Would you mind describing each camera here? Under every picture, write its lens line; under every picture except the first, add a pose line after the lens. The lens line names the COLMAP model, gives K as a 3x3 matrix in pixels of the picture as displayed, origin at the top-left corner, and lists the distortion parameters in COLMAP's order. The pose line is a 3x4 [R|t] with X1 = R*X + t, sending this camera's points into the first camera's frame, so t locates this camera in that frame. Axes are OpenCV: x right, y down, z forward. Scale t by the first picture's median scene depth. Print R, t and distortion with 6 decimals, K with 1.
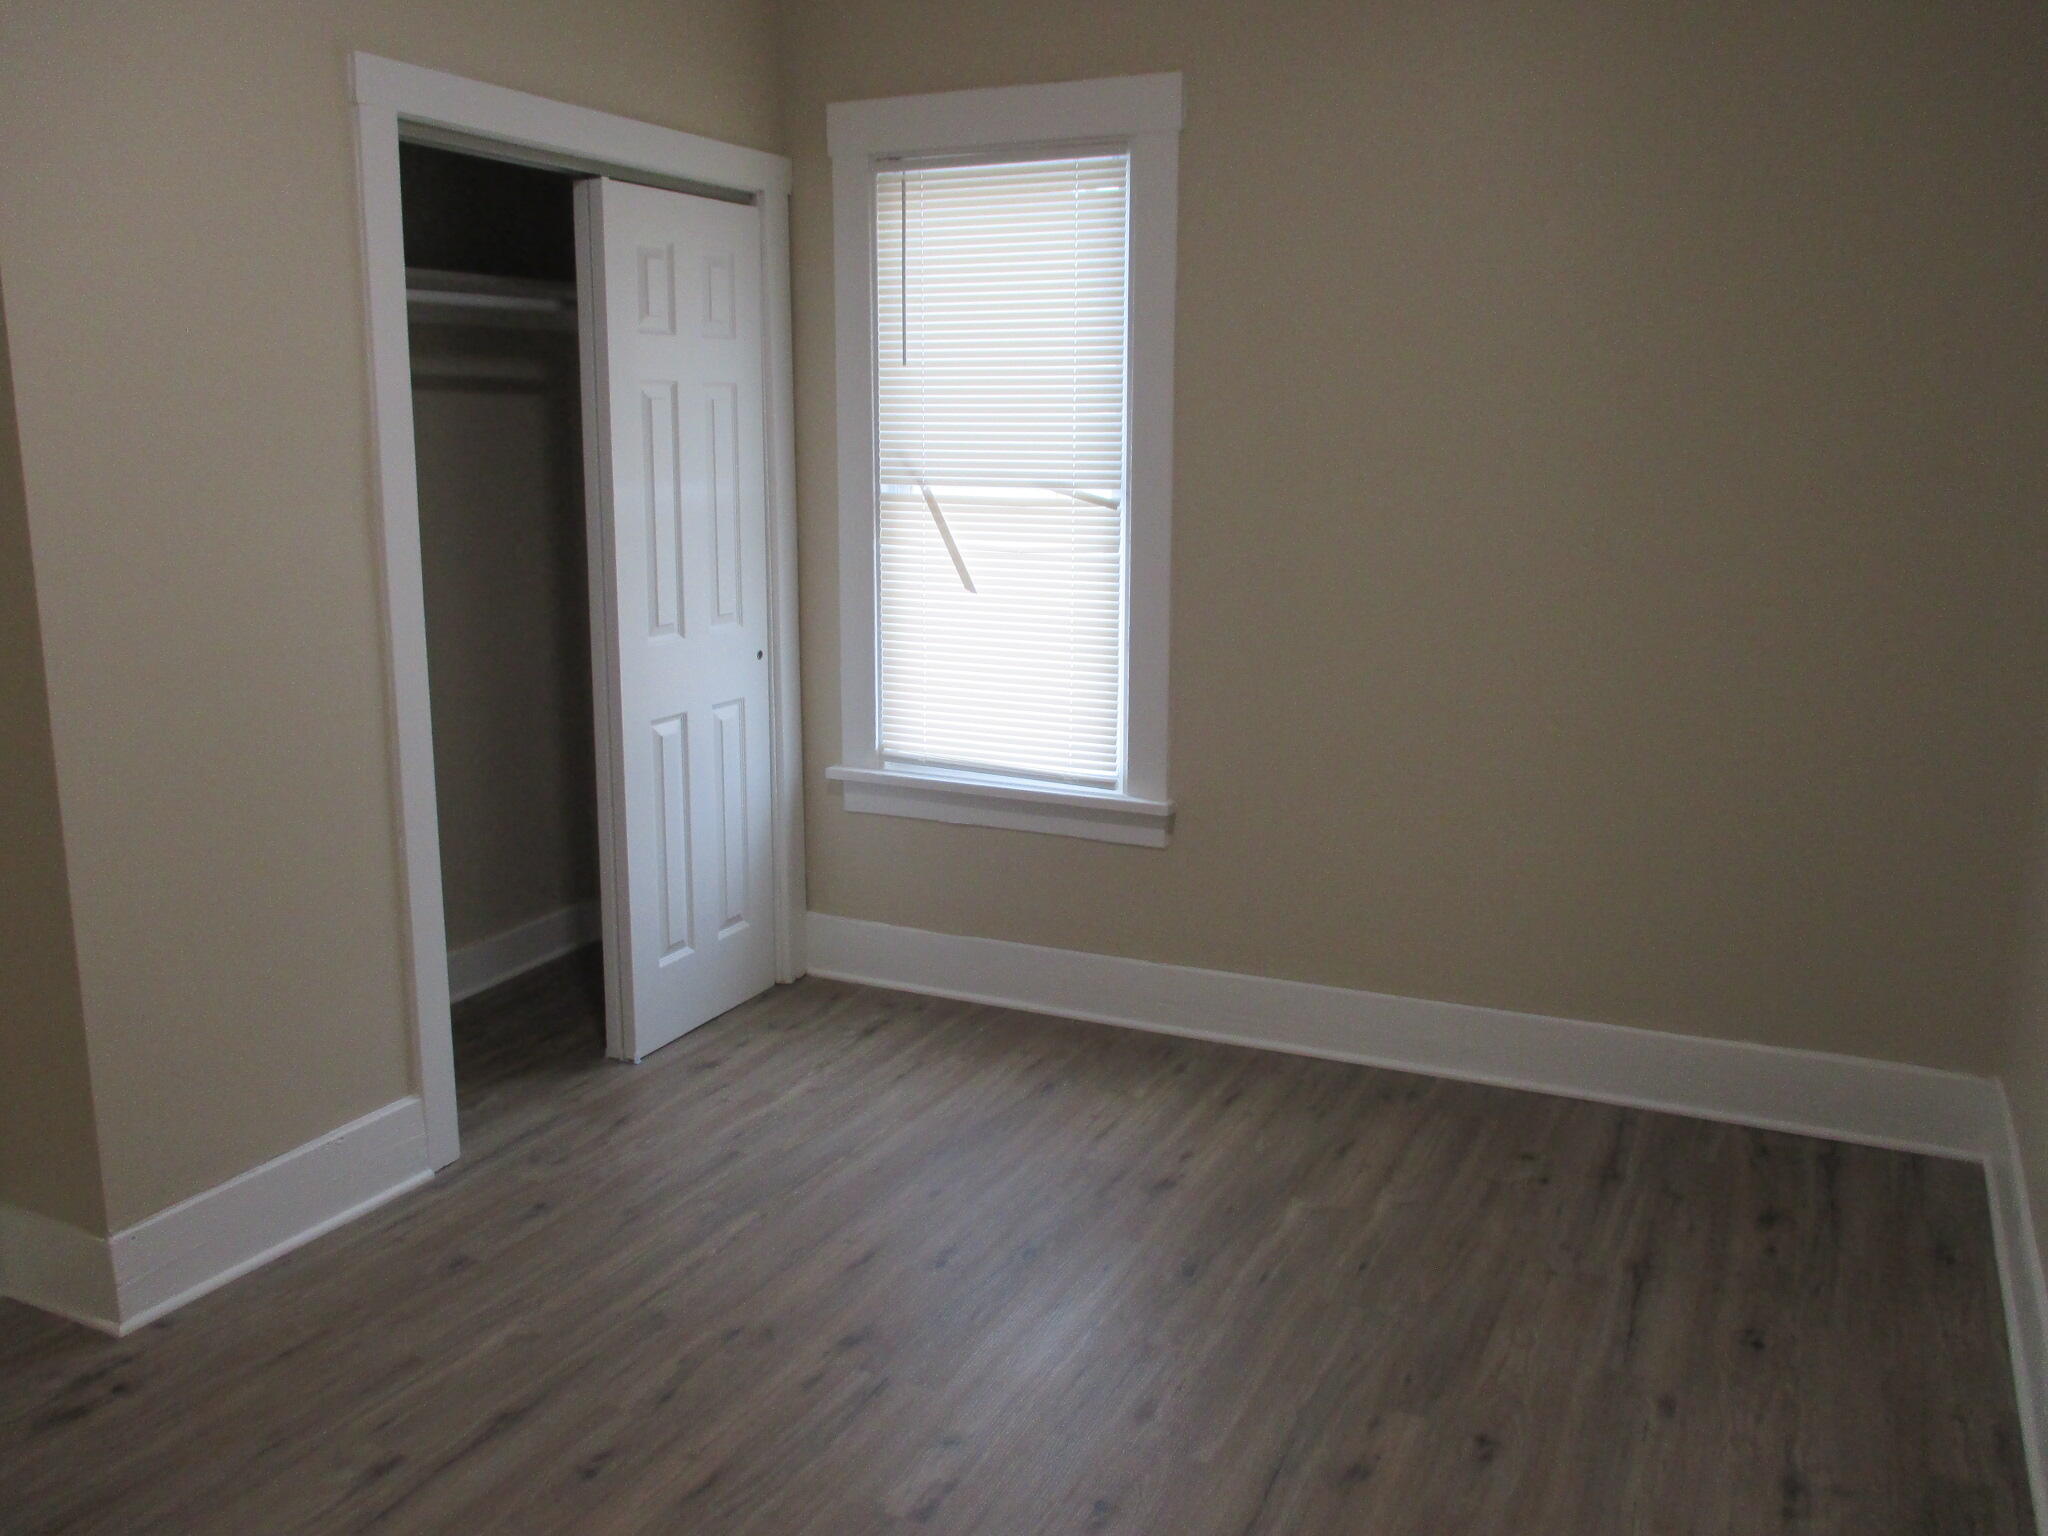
lens RADIAL K [[1692.9, 0, 1020.5], [0, 1692.9, 764.2], [0, 0, 1]] dist [-0.051972, 0.022618]
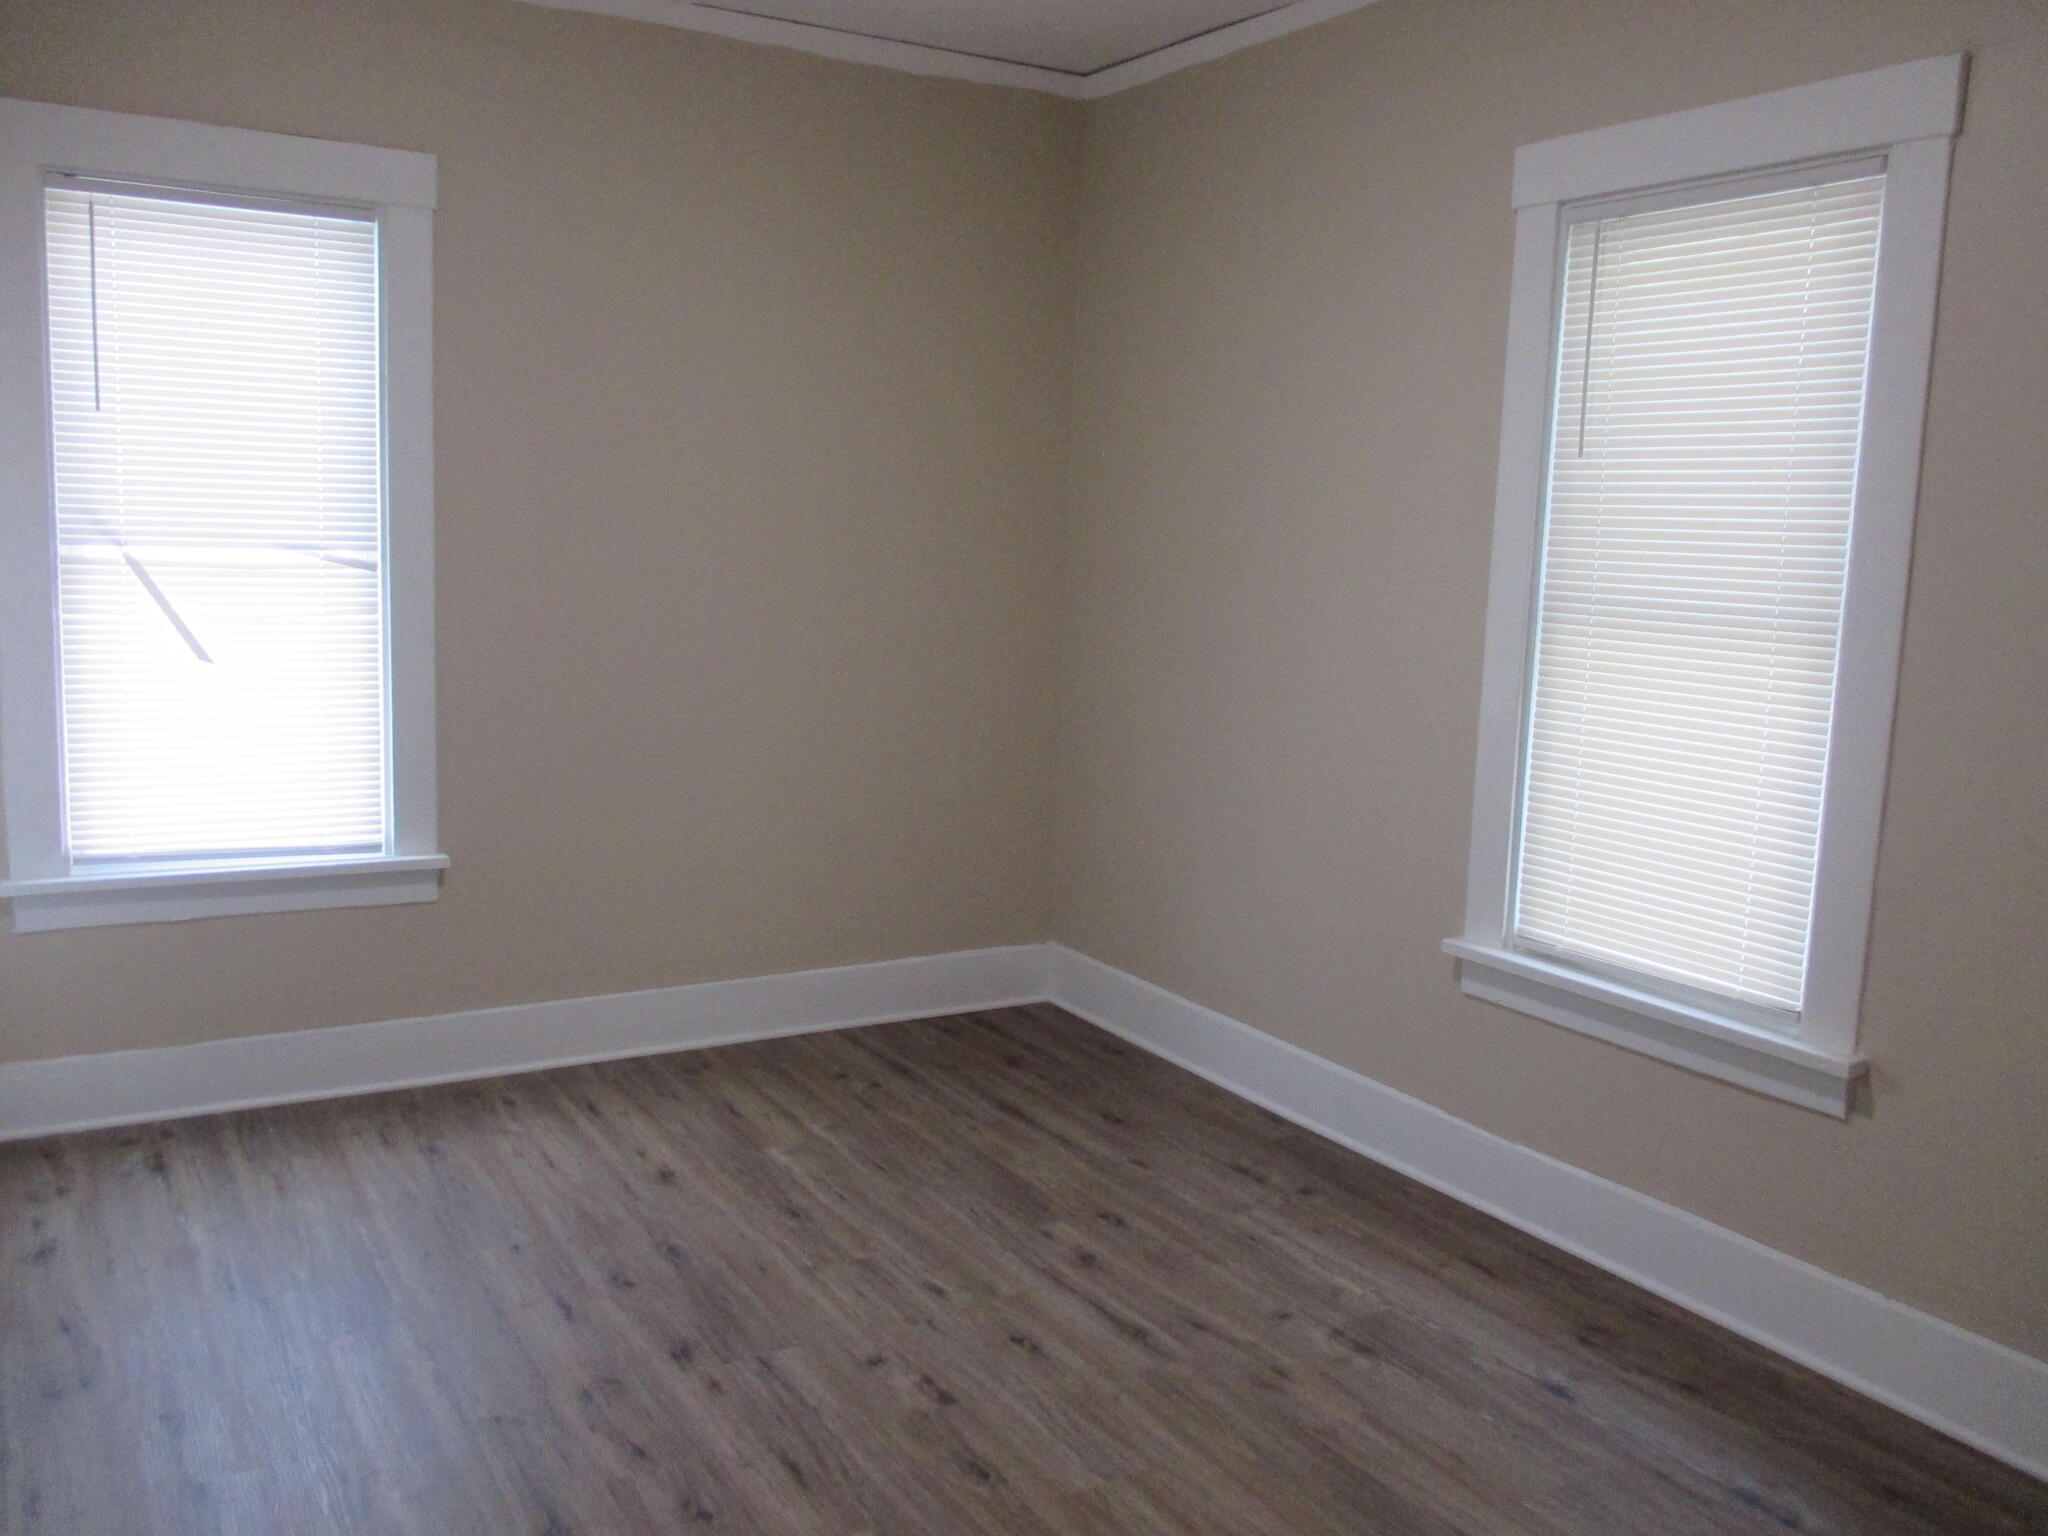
lens RADIAL K [[1692.9, 0, 1009.2], [0, 1692.9, 759.5], [0, 0, 1]] dist [-0.051972, 0.022618]
pose [[0.544139, -0.098148, 0.833234, -0.577159], [0.127669, 0.991255, 0.033388, -0.025315], [-0.829225, 0.088210, 0.551911, 0.147520]]
